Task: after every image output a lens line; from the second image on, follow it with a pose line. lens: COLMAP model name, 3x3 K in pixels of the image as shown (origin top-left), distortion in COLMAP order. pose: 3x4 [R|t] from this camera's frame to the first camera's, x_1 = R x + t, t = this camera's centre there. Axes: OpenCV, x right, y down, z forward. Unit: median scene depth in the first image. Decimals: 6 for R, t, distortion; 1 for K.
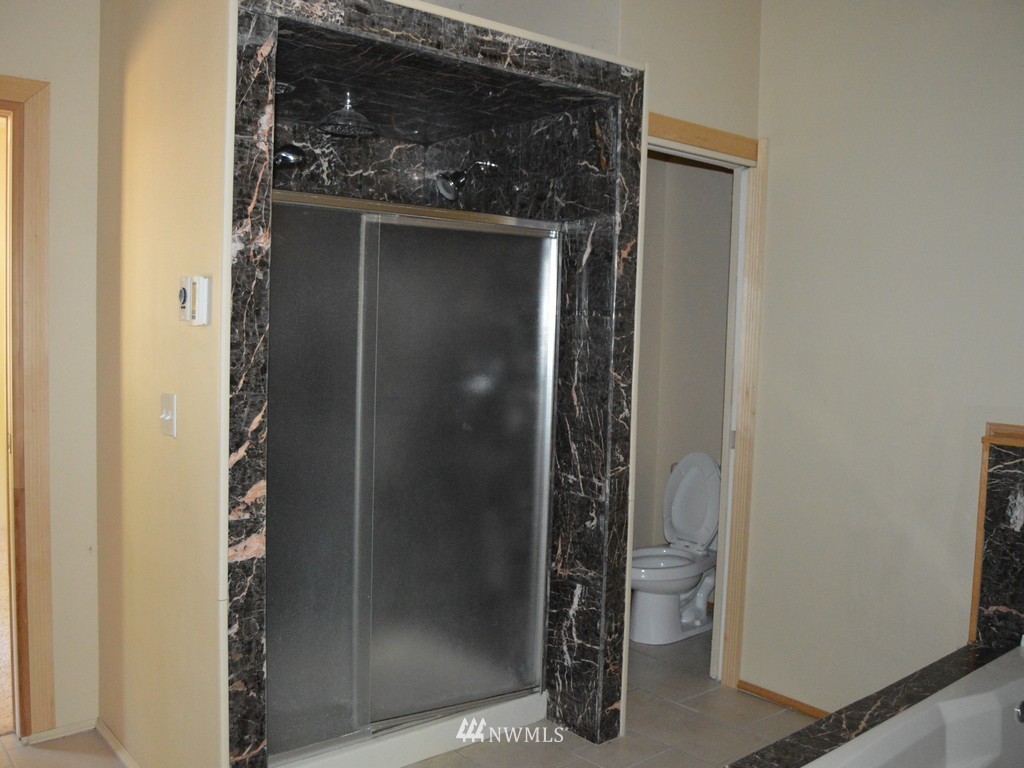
lens RADIAL K [[906.5, 0, 511.9], [0, 906.5, 383.9], [0, 0, 1]] dist [-0.077567, 0.009717]
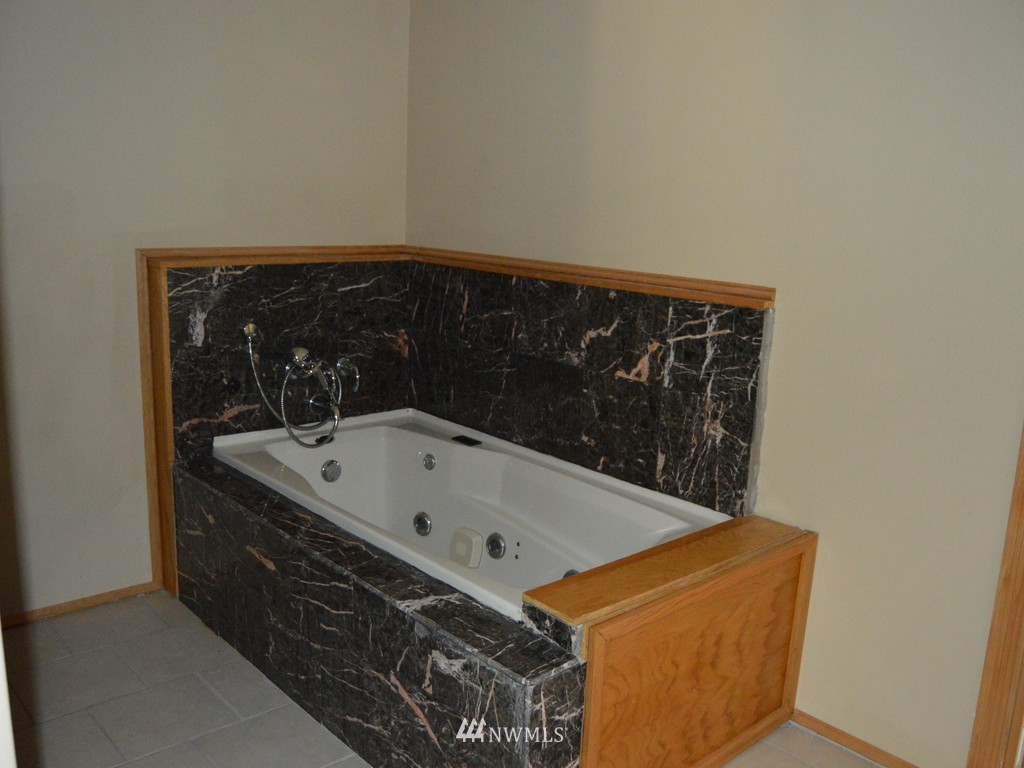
lens RADIAL K [[906.5, 0, 511.8], [0, 906.5, 383.7], [0, 0, 1]] dist [-0.077567, 0.009717]
pose [[-0.039319, -0.234643, 0.971286, -0.507883], [0.026364, 0.971456, 0.235752, -0.035717], [-0.998879, 0.034877, -0.032011, 0.650655]]
